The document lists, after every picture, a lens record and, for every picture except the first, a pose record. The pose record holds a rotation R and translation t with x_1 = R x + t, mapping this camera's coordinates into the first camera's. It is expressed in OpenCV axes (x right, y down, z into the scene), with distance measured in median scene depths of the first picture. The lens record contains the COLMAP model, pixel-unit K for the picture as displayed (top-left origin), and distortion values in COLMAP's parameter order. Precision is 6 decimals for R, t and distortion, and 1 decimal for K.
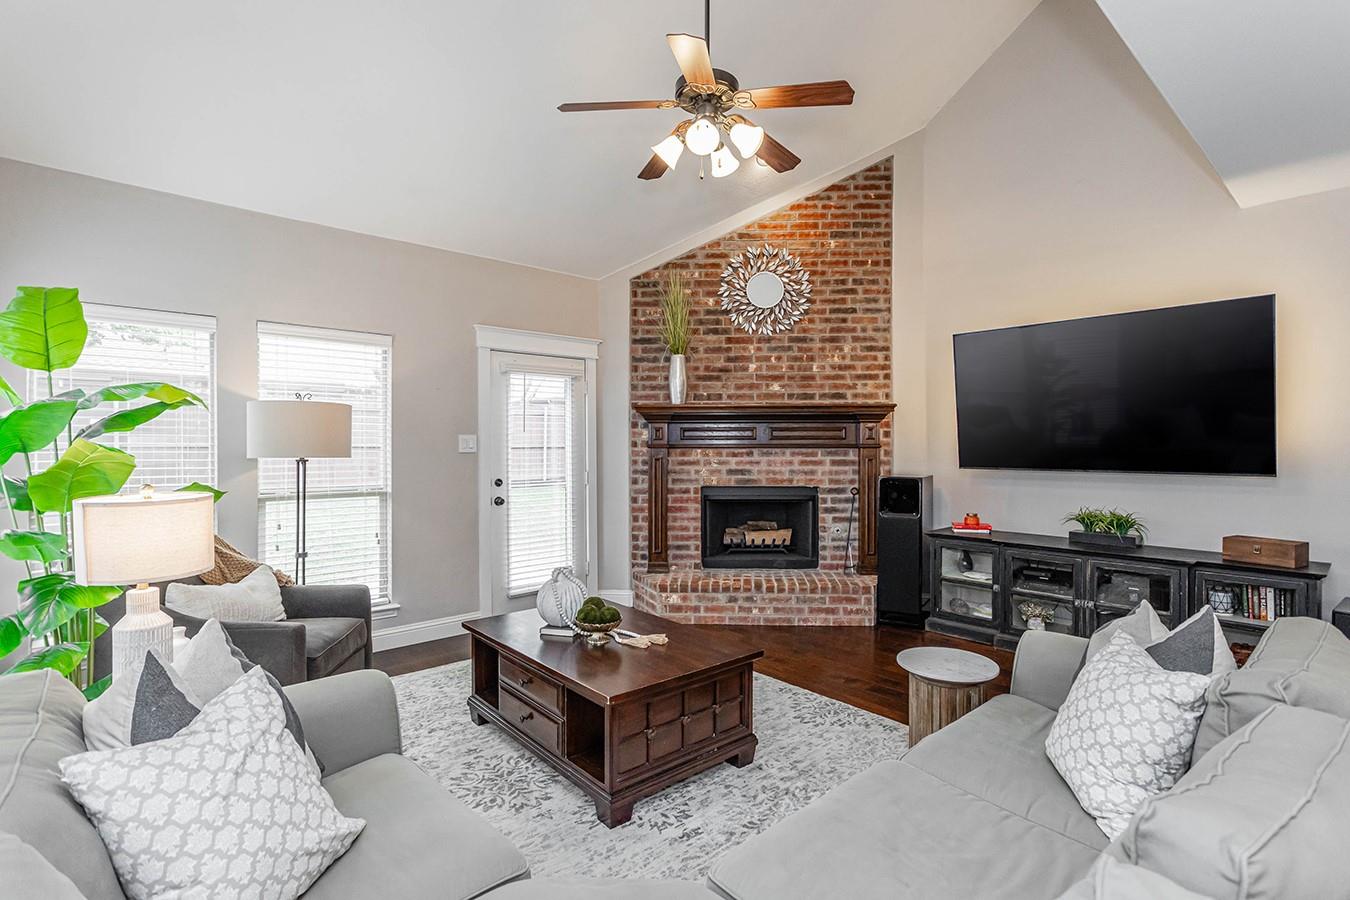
lens RADIAL K [[642.9, 0, 682.3], [0, 642.9, 450.9], [0, 0, 1]] dist [-0.001571, -0.000130]
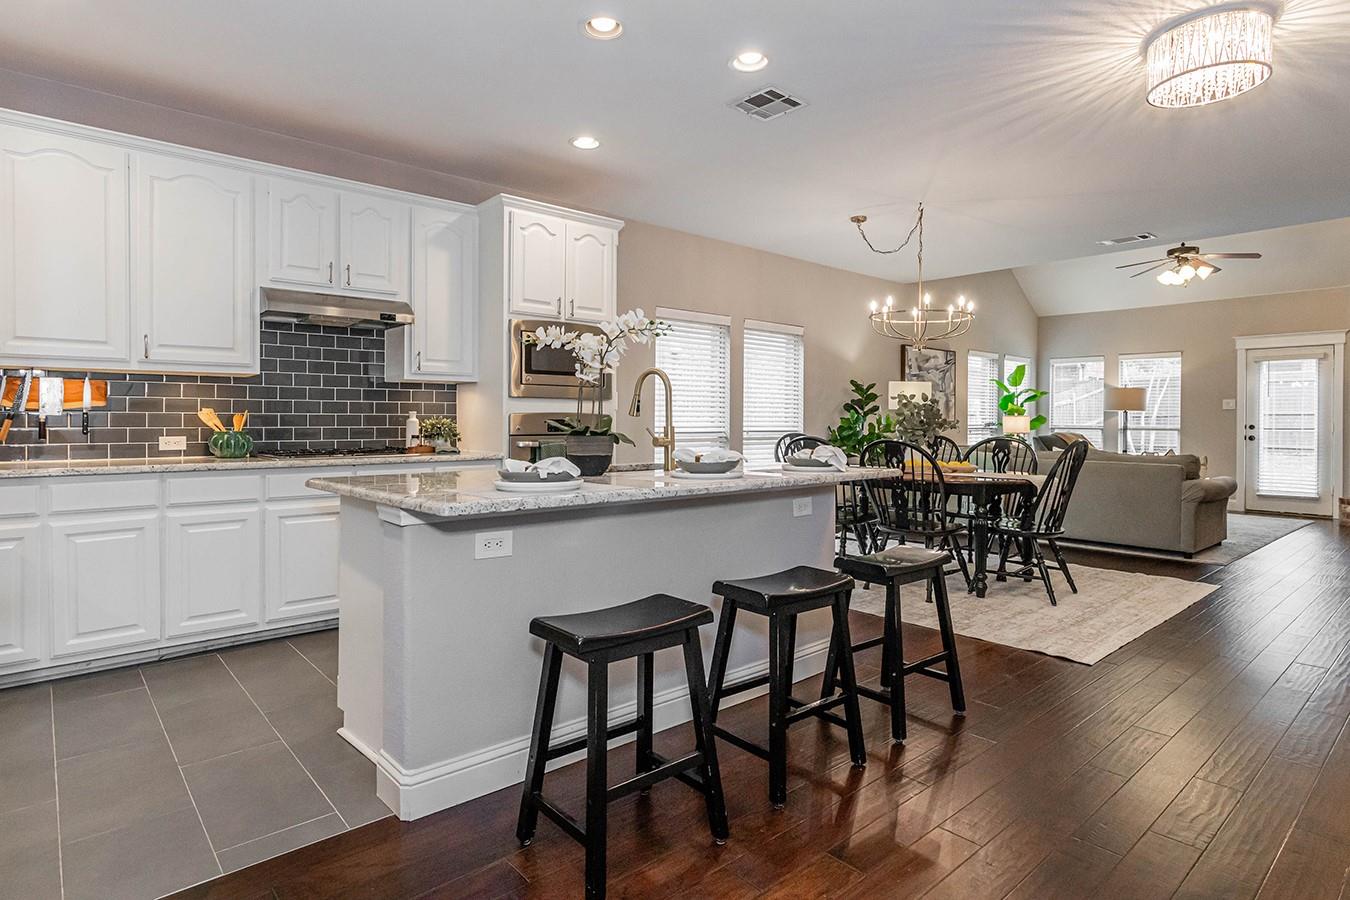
lens RADIAL K [[745.7, 0, 682.7], [0, 745.7, 438.2], [0, 0, 1]] dist [-0.009536, -0.001097]
pose [[0.027100, 0.026565, -0.999280, 1.856744], [-0.011835, 0.999585, 0.026253, 0.051526], [0.999563, 0.011115, 0.027404, -0.636774]]
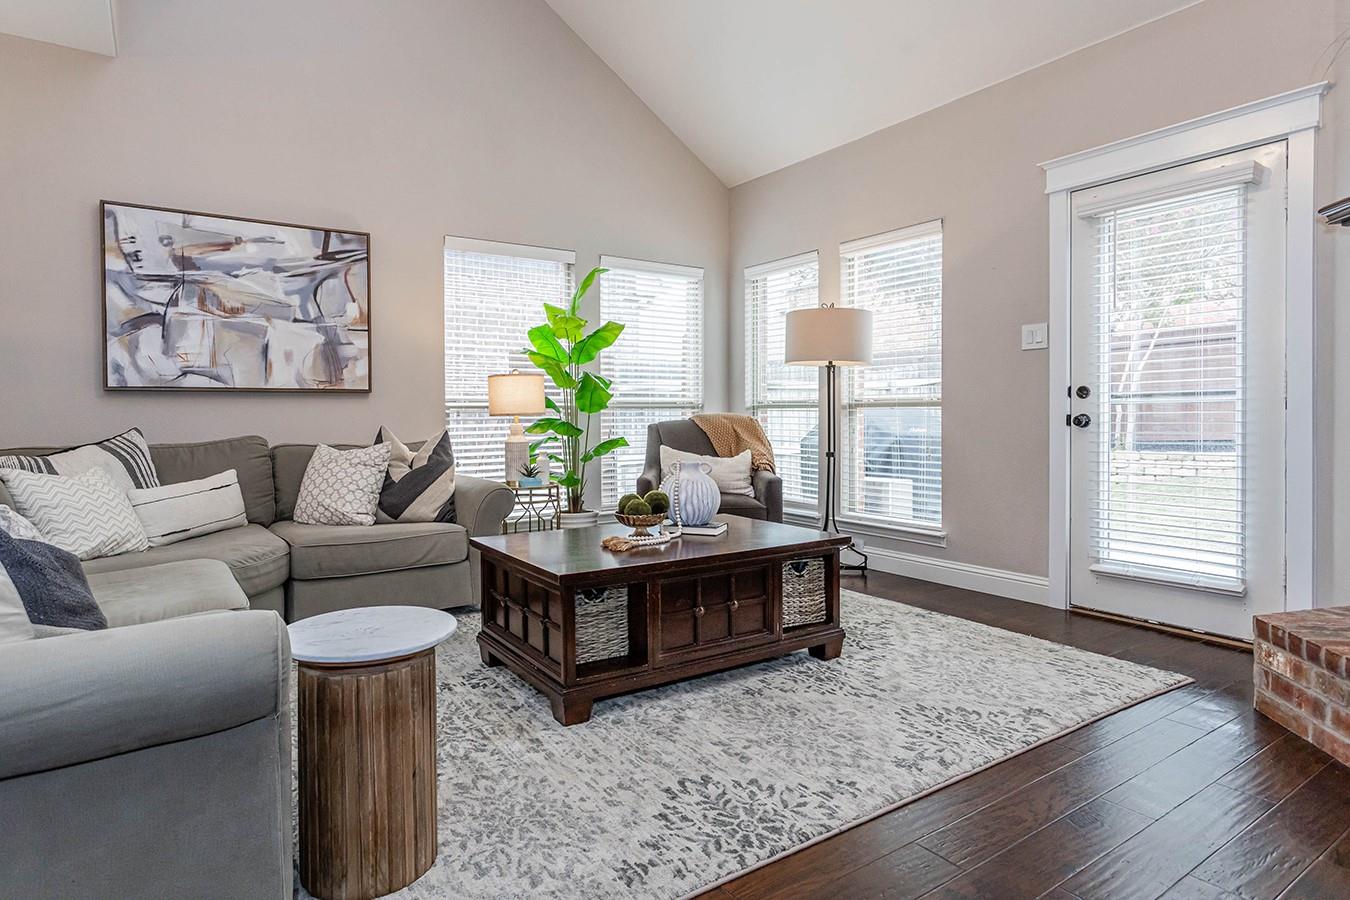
lens RADIAL K [[745.7, 0, 676.4], [0, 745.7, 440.0], [0, 0, 1]] dist [-0.009536, -0.001097]
pose [[-0.126461, 0.033718, -0.991398, 0.582994], [-0.001220, 0.999416, 0.034147, 0.082149], [0.991971, 0.005528, -0.126346, 0.778964]]
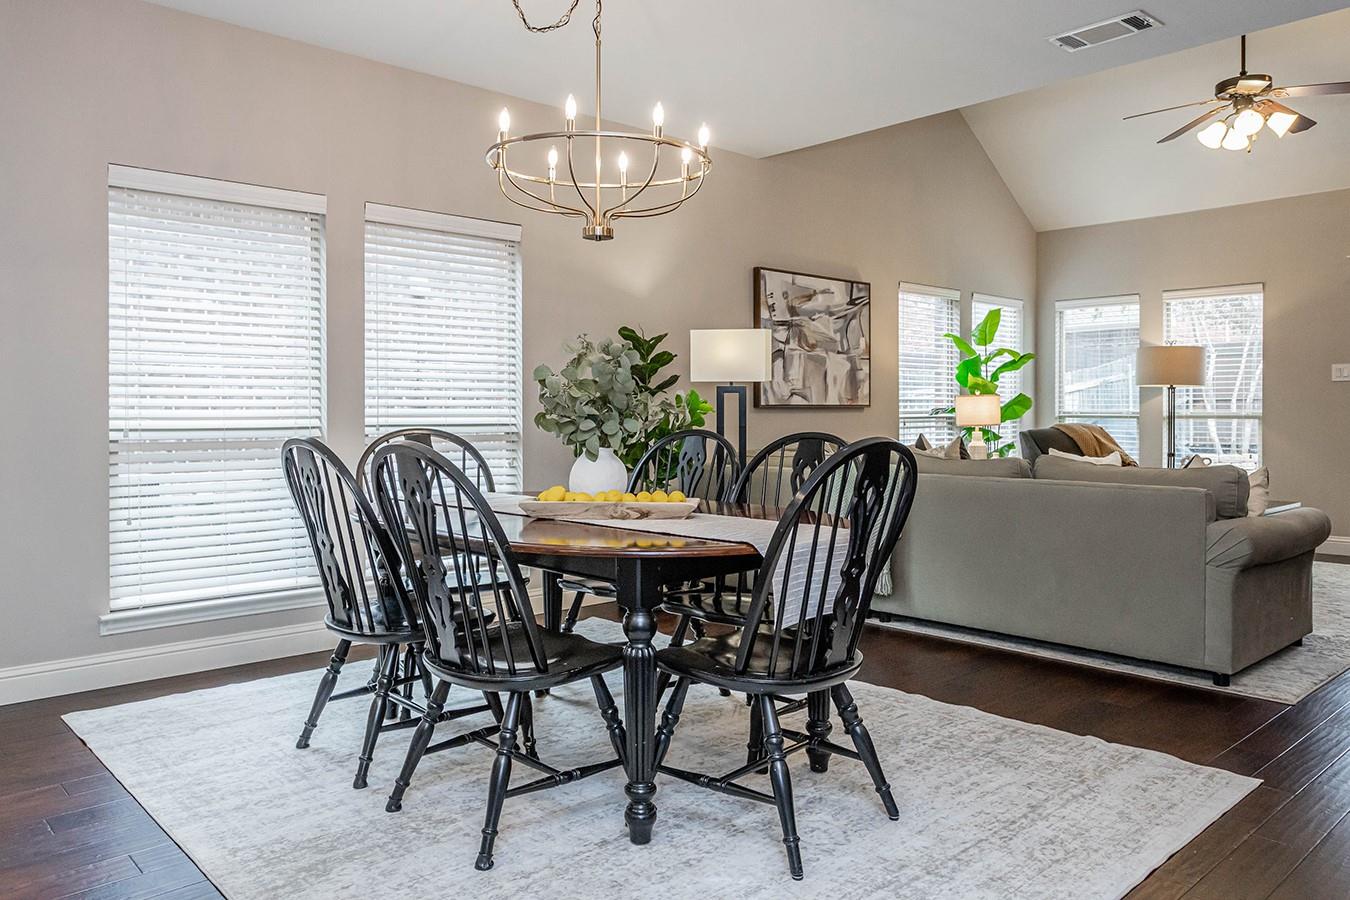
lens RADIAL K [[1007.4, 0, 670.4], [0, 1007.4, 437.2], [0, 0, 1]] dist [-0.019955, 0.005788]
pose [[0.041336, 0.027502, -0.998767, 1.358483], [-0.004680, 0.999615, 0.027331, 0.058636], [0.999134, 0.003544, 0.041449, -0.172383]]
